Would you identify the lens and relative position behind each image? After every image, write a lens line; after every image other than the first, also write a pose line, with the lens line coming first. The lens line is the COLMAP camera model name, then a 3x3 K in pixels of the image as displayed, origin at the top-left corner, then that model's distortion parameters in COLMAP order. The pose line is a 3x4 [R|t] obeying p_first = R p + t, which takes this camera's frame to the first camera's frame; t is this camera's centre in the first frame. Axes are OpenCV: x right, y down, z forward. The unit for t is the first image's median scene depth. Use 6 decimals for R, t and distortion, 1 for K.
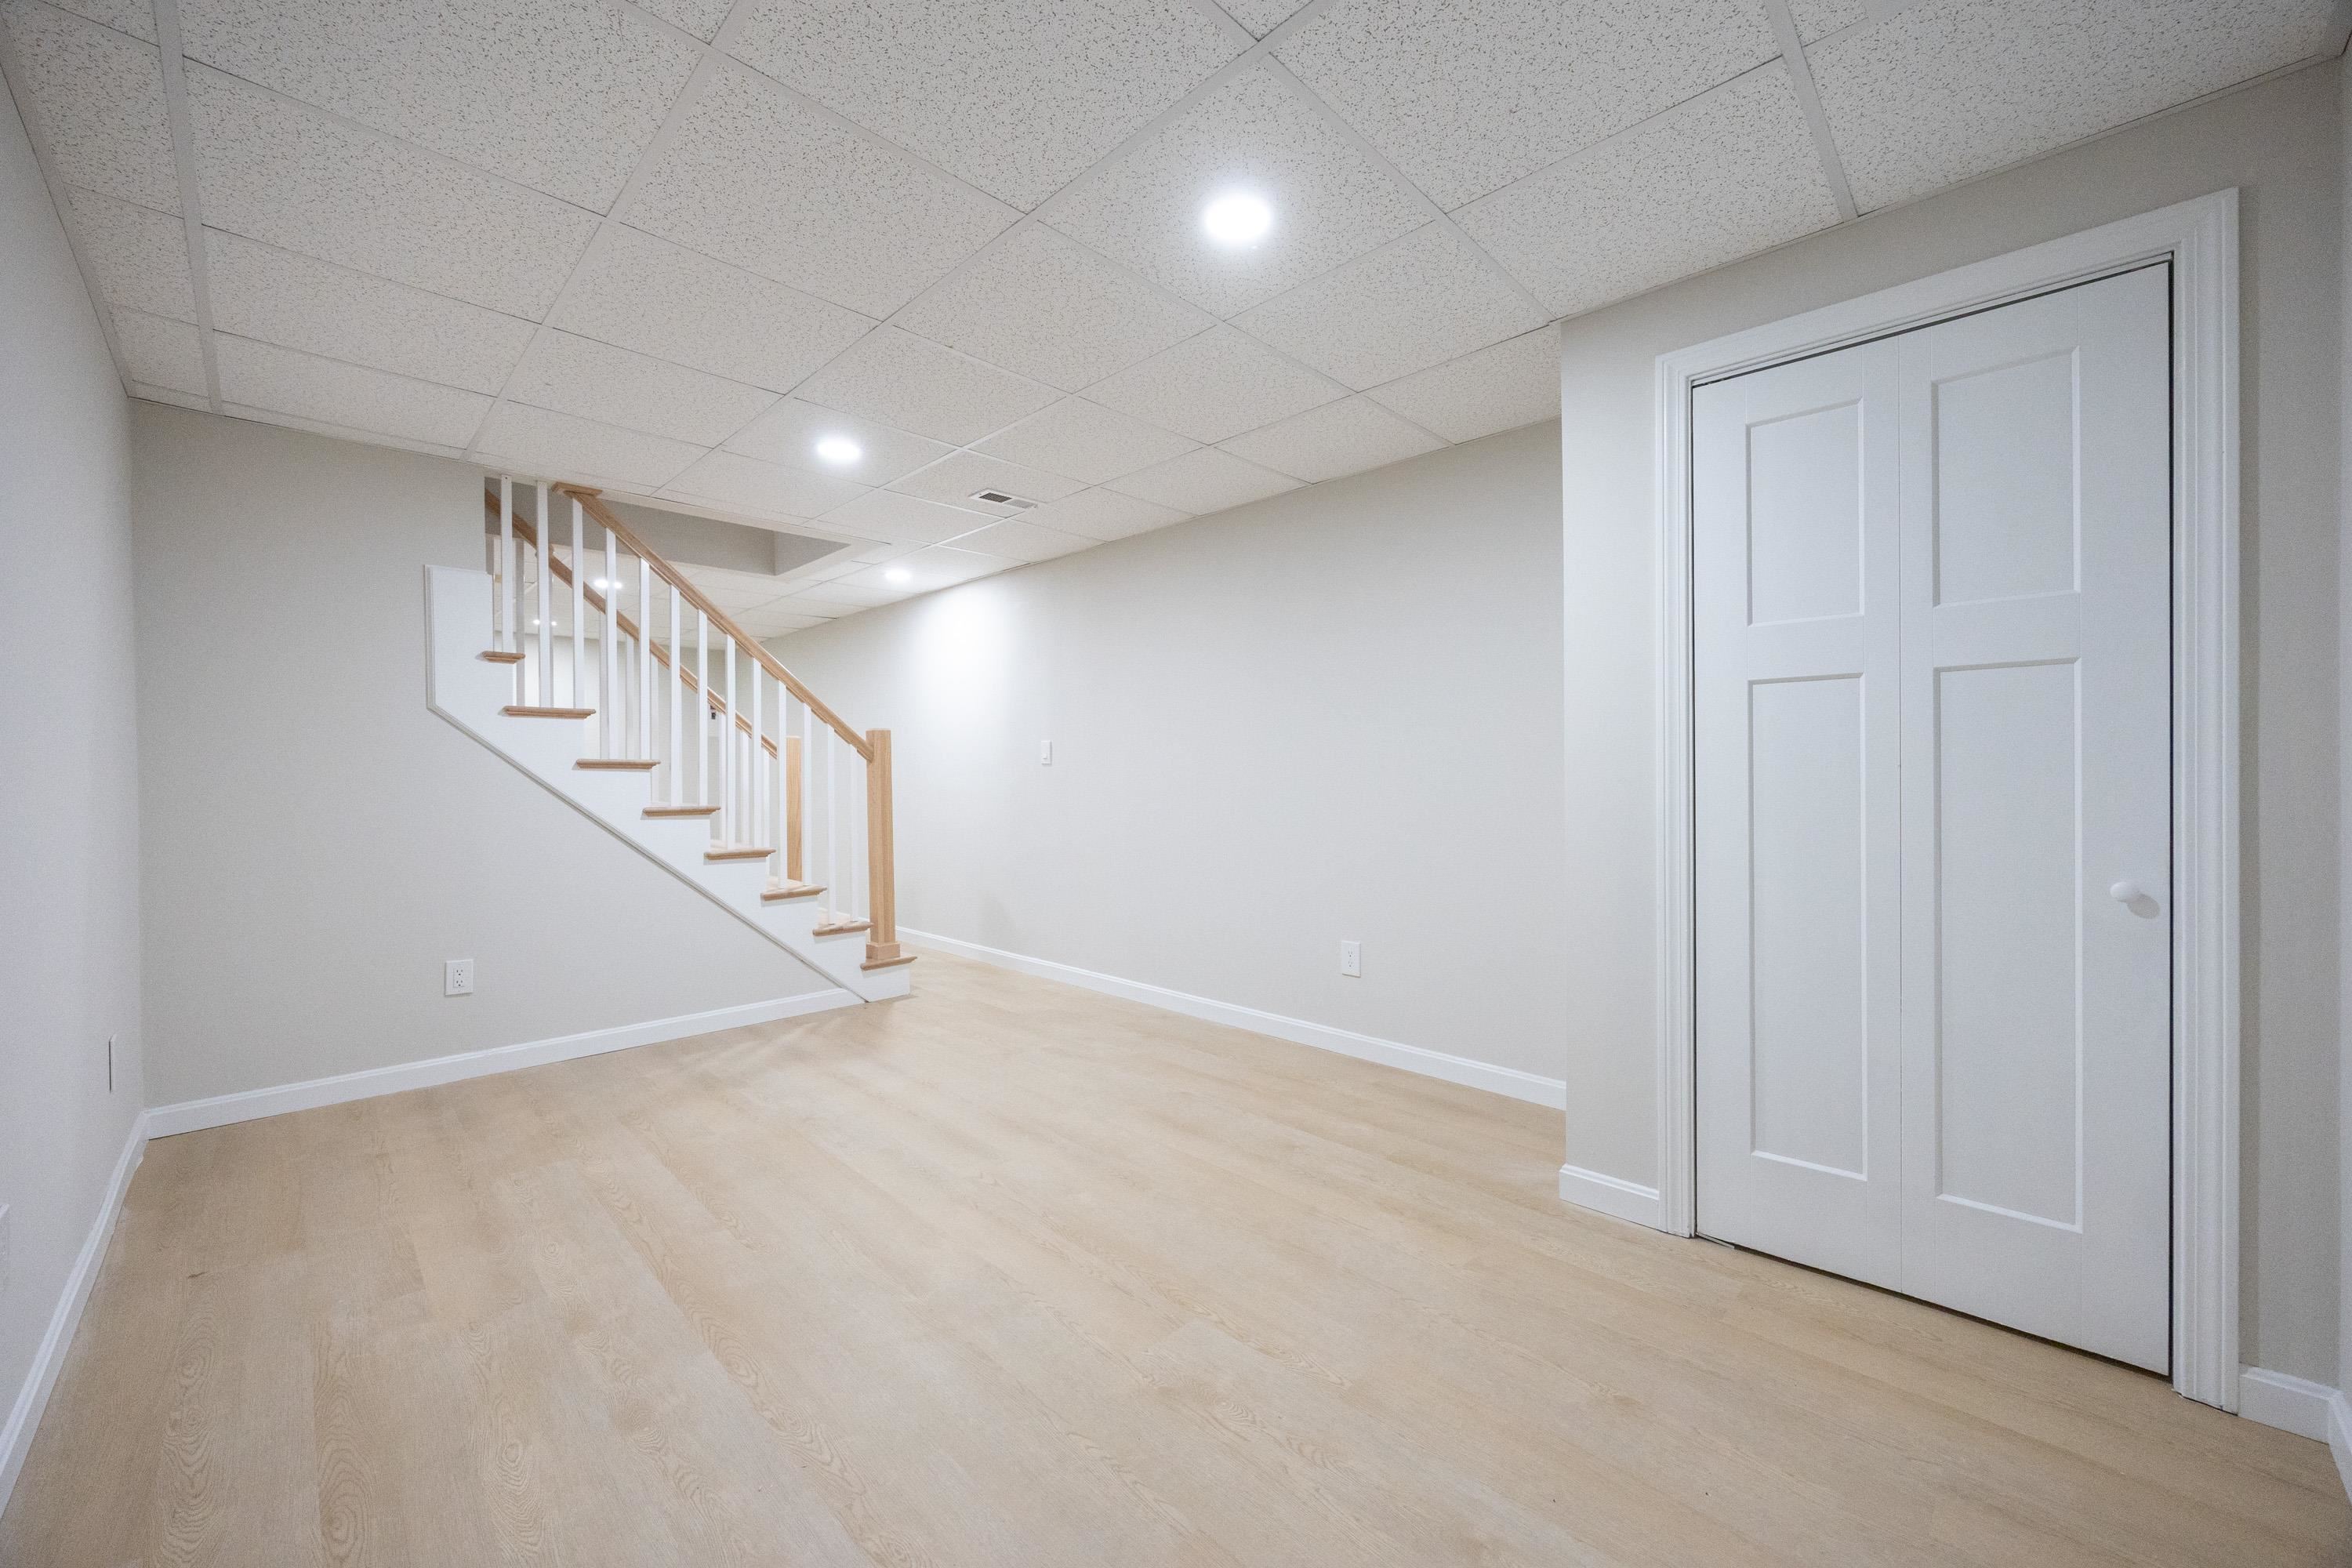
lens RADIAL K [[893.2, 0, 1187.4], [0, 893.2, 774.4], [0, 0, 1]] dist [-0.000250, -0.000071]
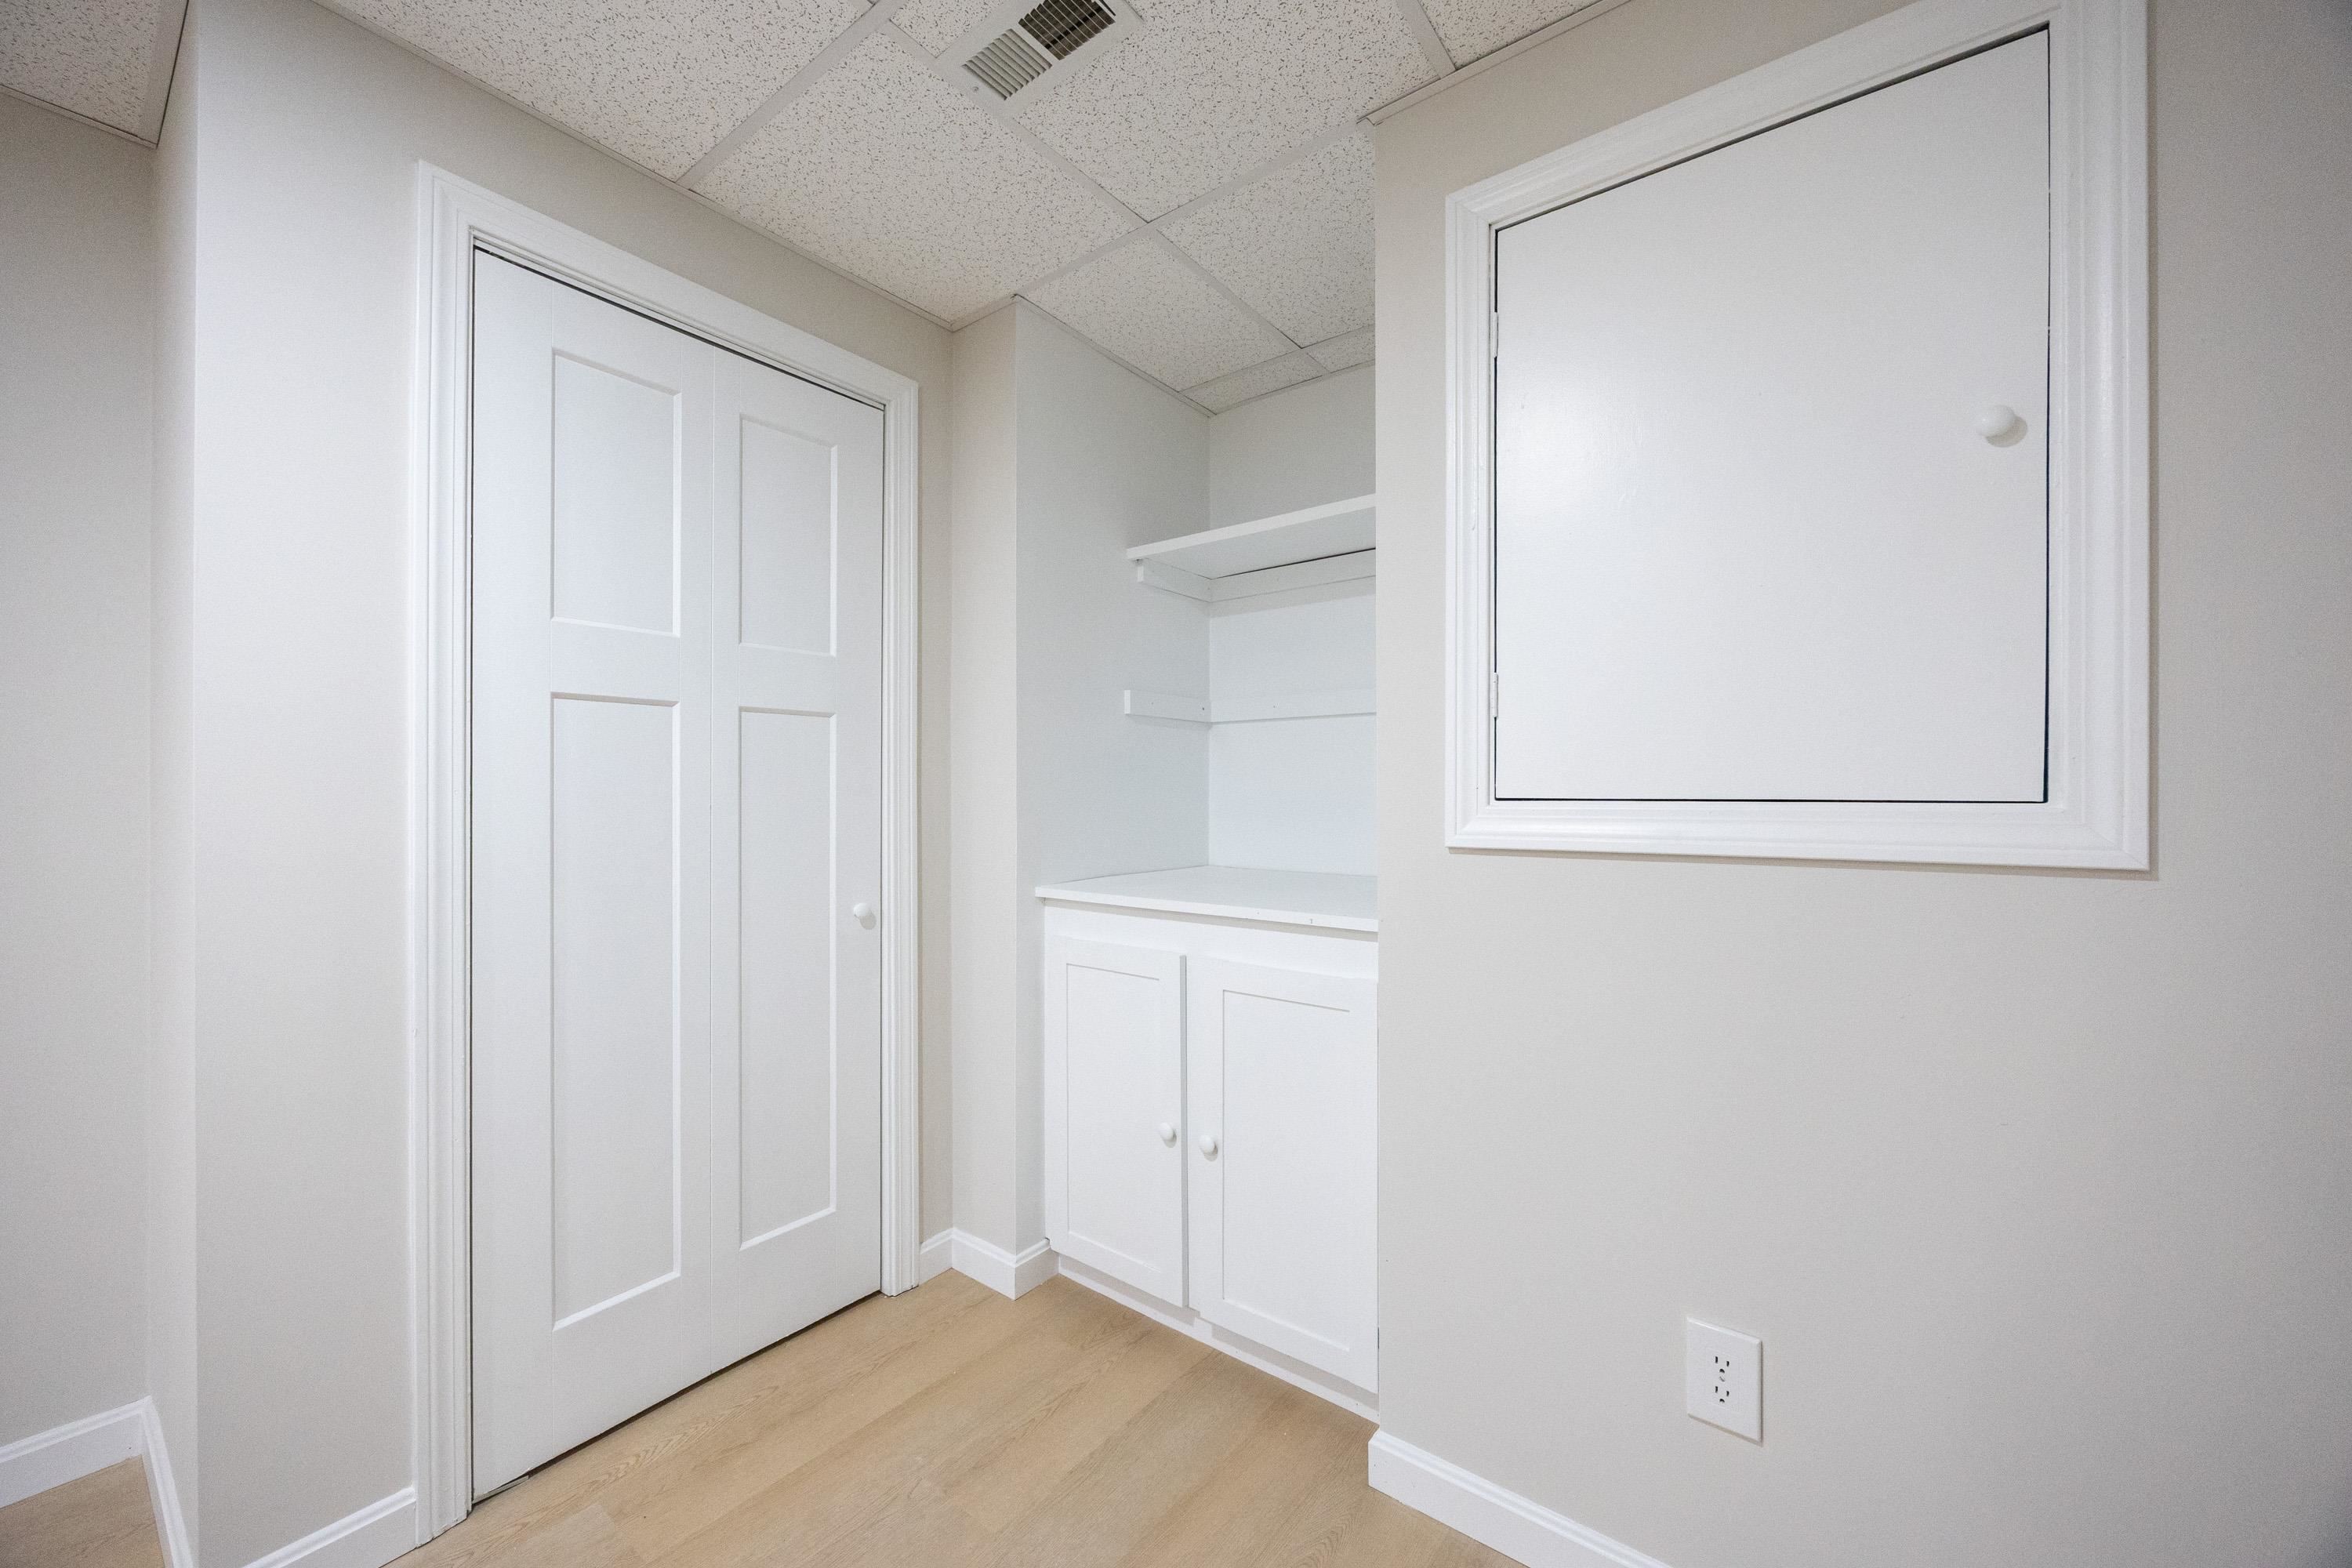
lens RADIAL K [[873.6, 0, 1202.1], [0, 873.6, 788.8], [0, 0, 1]] dist [-0.002424, -0.000126]
pose [[-0.101137, 0.007844, 0.994842, -0.162759], [-0.002620, 0.999963, -0.008151, -0.022819], [-0.994869, -0.003431, -0.101113, 0.591311]]
